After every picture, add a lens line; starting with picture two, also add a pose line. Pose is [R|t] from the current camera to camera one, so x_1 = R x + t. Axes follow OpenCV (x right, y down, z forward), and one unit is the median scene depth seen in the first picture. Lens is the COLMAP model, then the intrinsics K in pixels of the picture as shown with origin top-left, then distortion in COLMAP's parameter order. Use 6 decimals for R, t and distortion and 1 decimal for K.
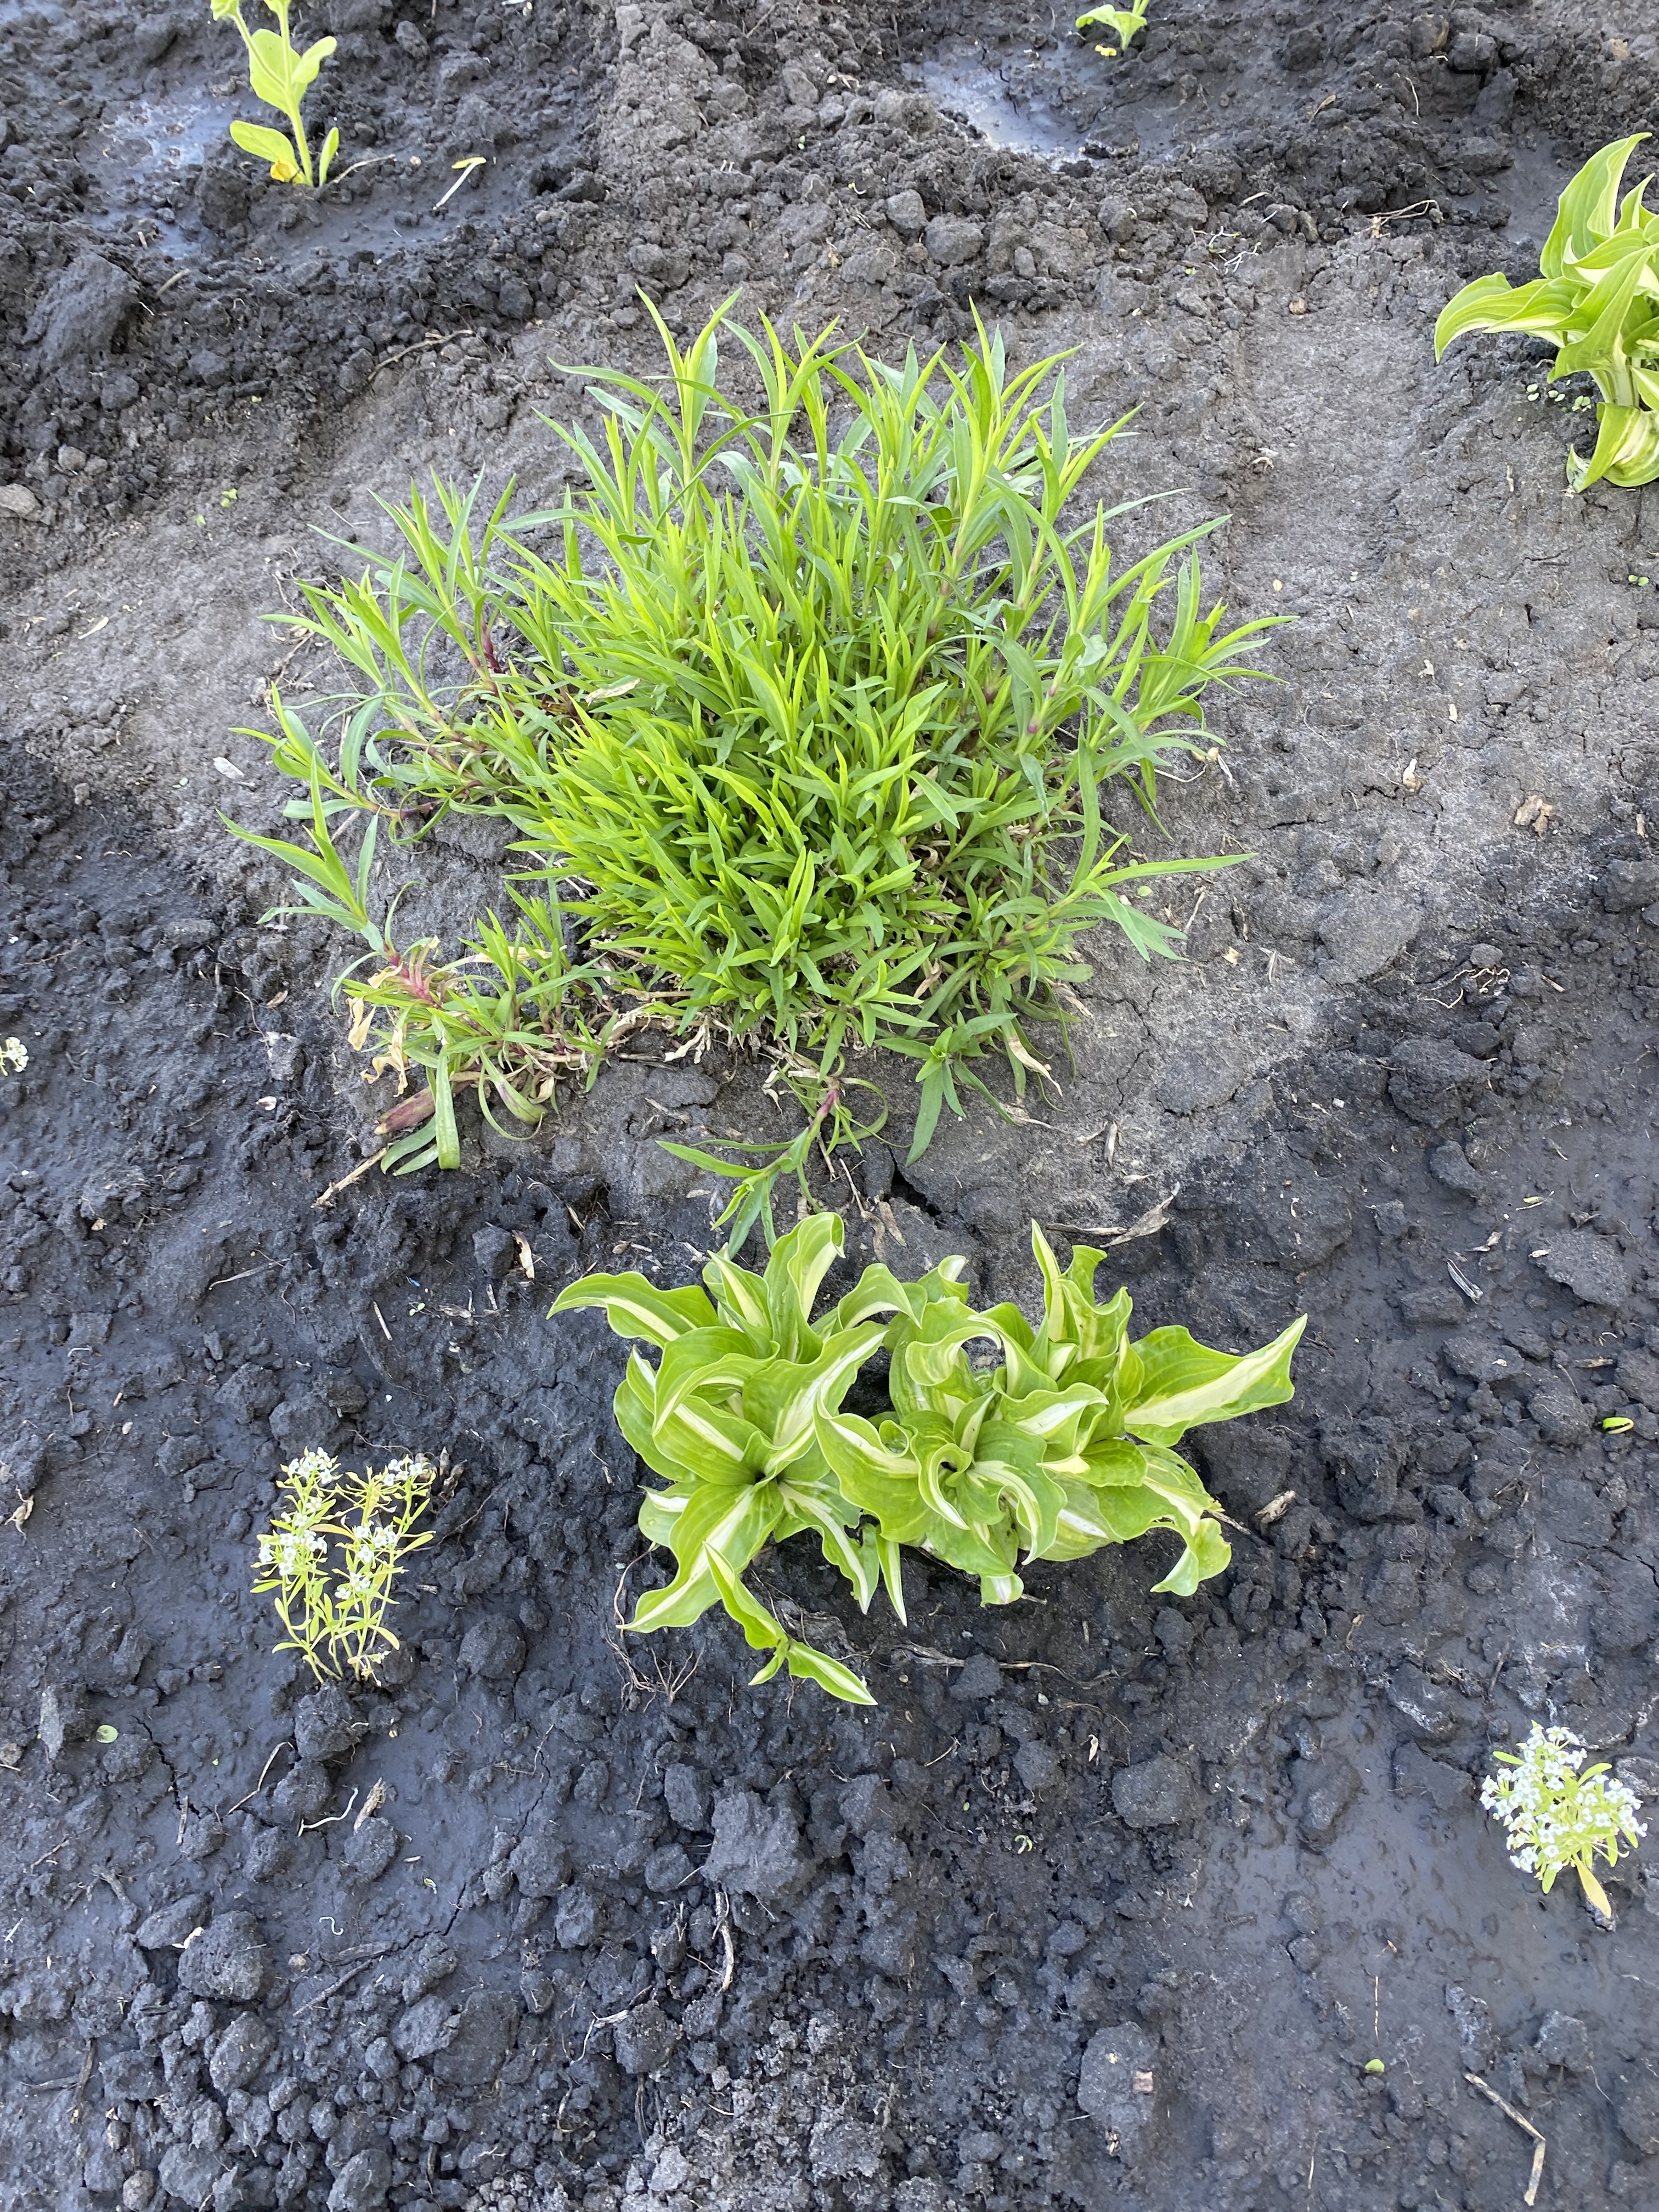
lens RADIAL K [[1677.0, 0, 830.6], [0, 1677.0, 1107.4], [0, 0, 1]] dist [0.051061, -0.053185]
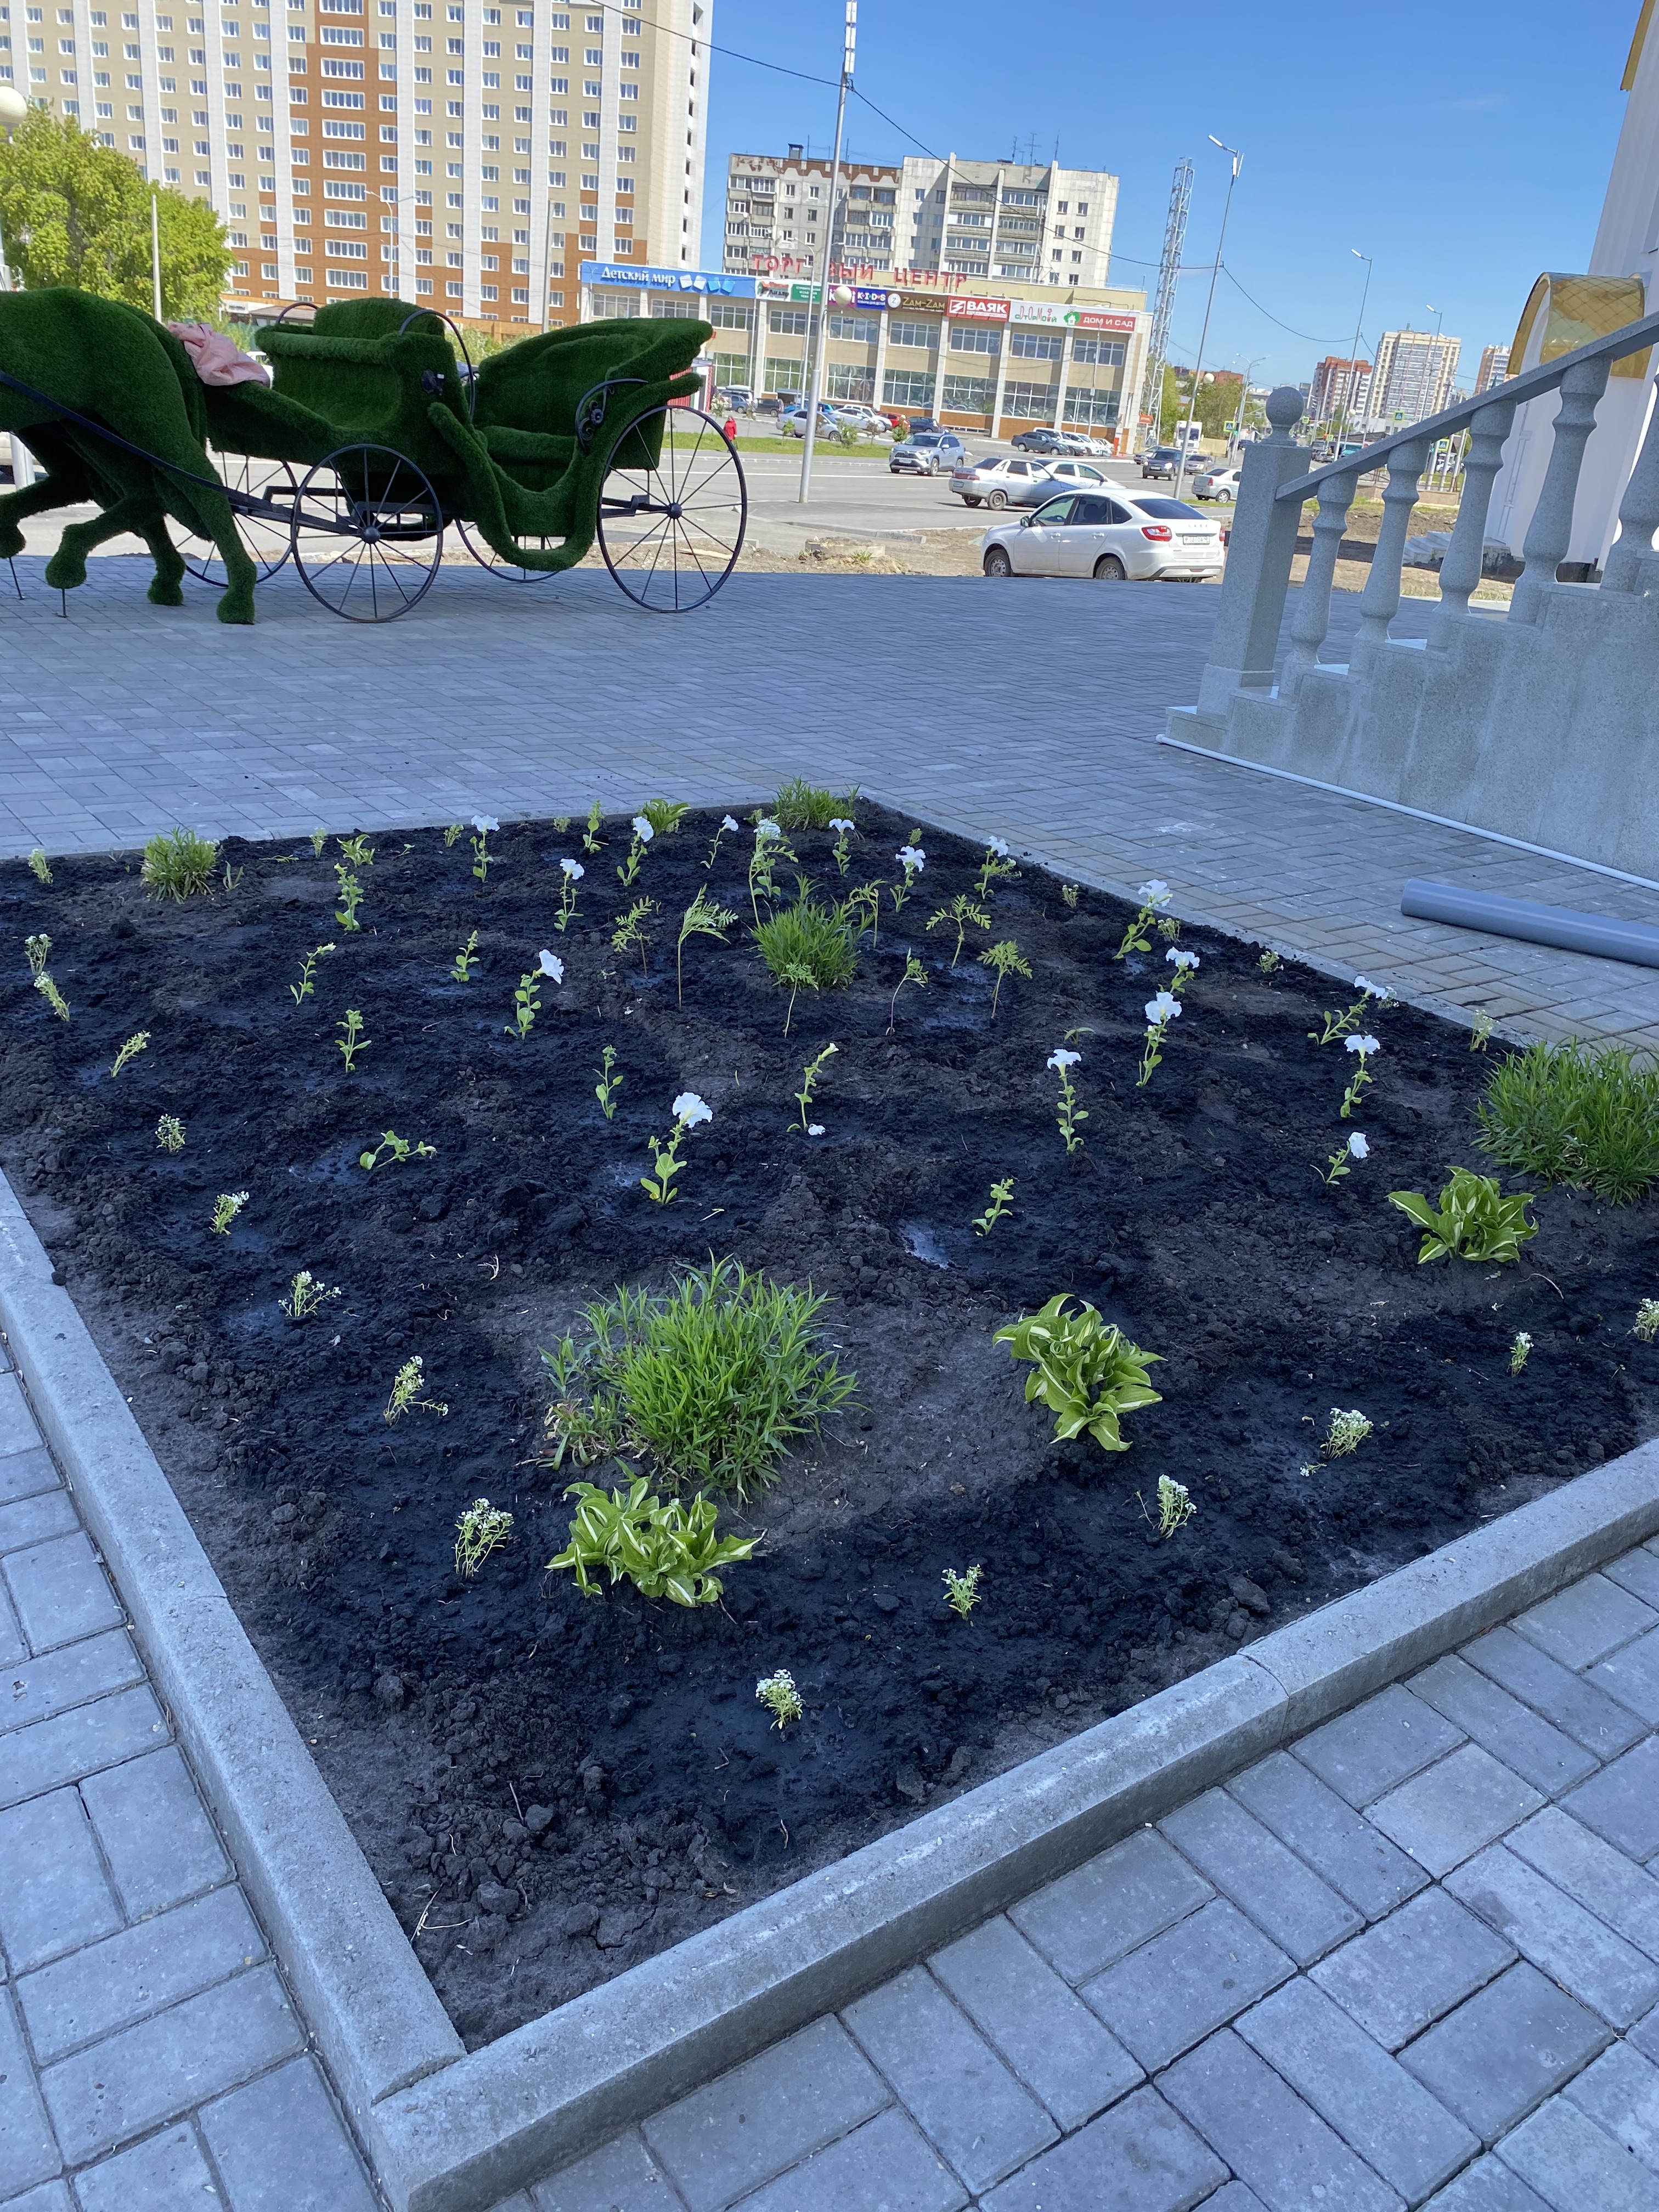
lens RADIAL K [[1677.0, 0, 827.3], [0, 1677.0, 1103.7], [0, 0, 1]] dist [0.051061, -0.053185]
pose [[0.940625, 0.218638, -0.259659, 0.660518], [-0.326653, 0.791060, -0.517225, 0.689081], [0.092321, 0.571332, 0.815510, -1.368334]]
